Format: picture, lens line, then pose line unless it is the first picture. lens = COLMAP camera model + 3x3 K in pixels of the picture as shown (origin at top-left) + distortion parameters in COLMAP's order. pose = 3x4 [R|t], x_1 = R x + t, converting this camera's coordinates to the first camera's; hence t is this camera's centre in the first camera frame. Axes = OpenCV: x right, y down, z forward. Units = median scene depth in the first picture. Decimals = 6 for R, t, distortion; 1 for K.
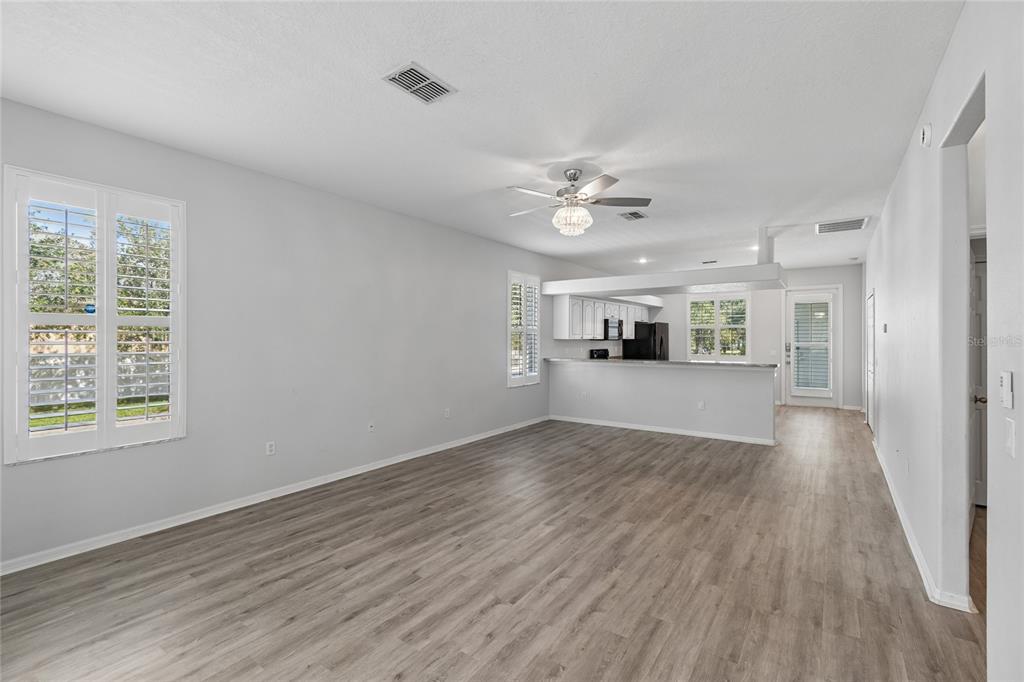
lens RADIAL K [[450.1, 0, 503.0], [0, 450.1, 341.2], [0, 0, 1]] dist [0.002604, -0.000441]
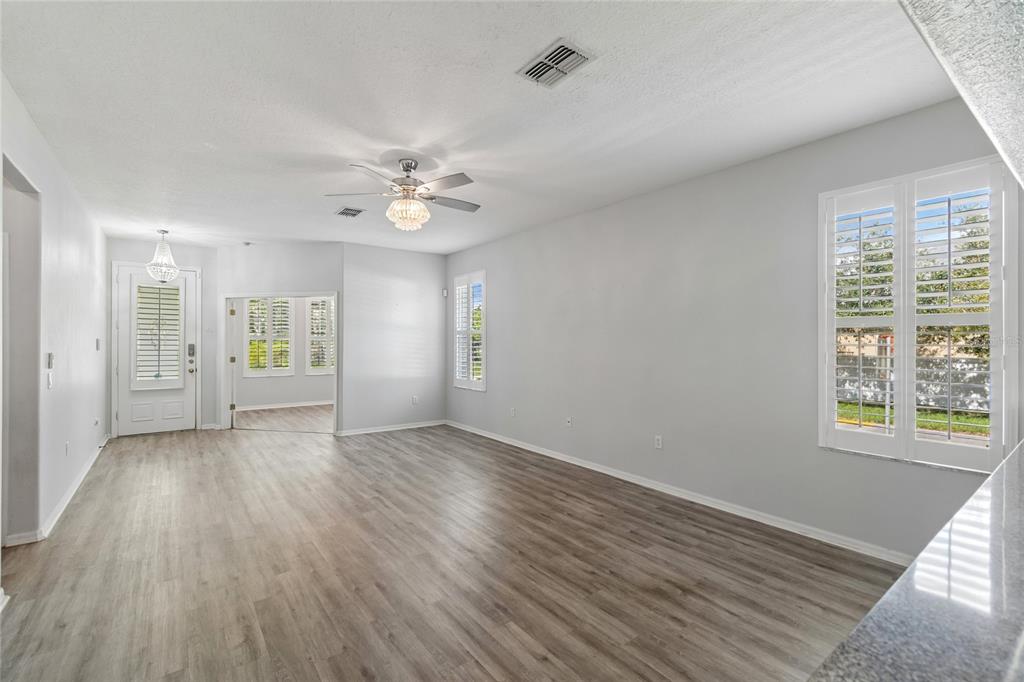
lens RADIAL K [[450.1, 0, 503.0], [0, 450.1, 341.2], [0, 0, 1]] dist [0.002604, -0.000441]
pose [[-0.301792, -0.001041, -0.953373, 1.023243], [-0.009819, 0.999950, 0.002016, -0.007414], [0.953323, 0.009970, -0.301787, 1.521350]]
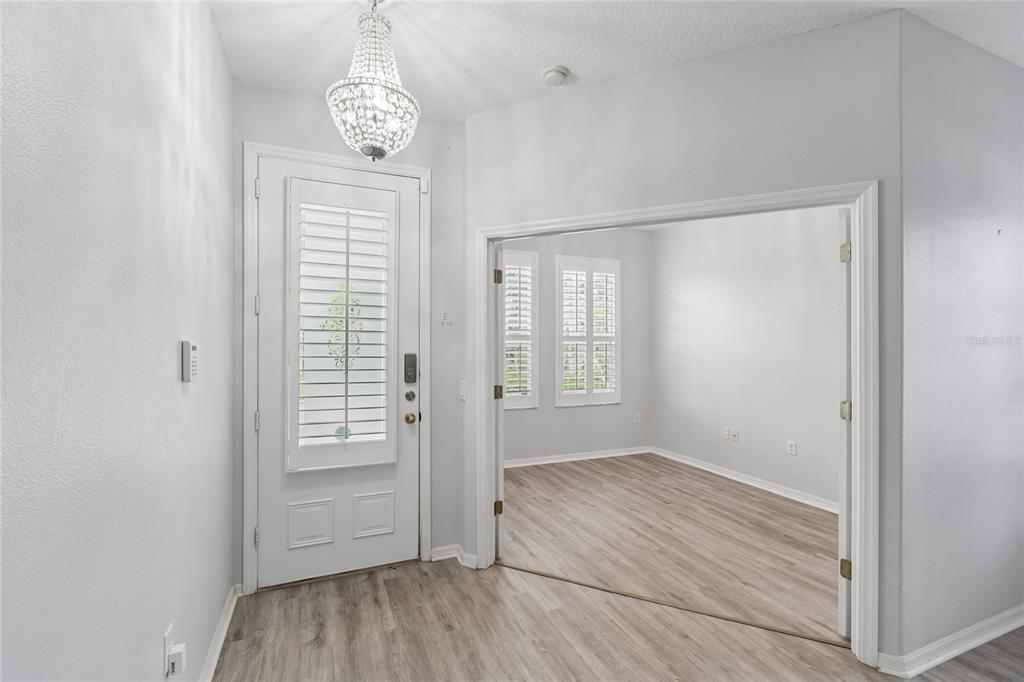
lens RADIAL K [[450.1, 0, 503.0], [0, 450.1, 341.2], [0, 0, 1]] dist [0.002604, -0.000441]
pose [[-0.528672, -0.005355, -0.848809, 0.204082], [-0.007164, 0.999973, -0.001847, -0.000422], [0.848796, 0.005105, -0.528696, 0.269132]]
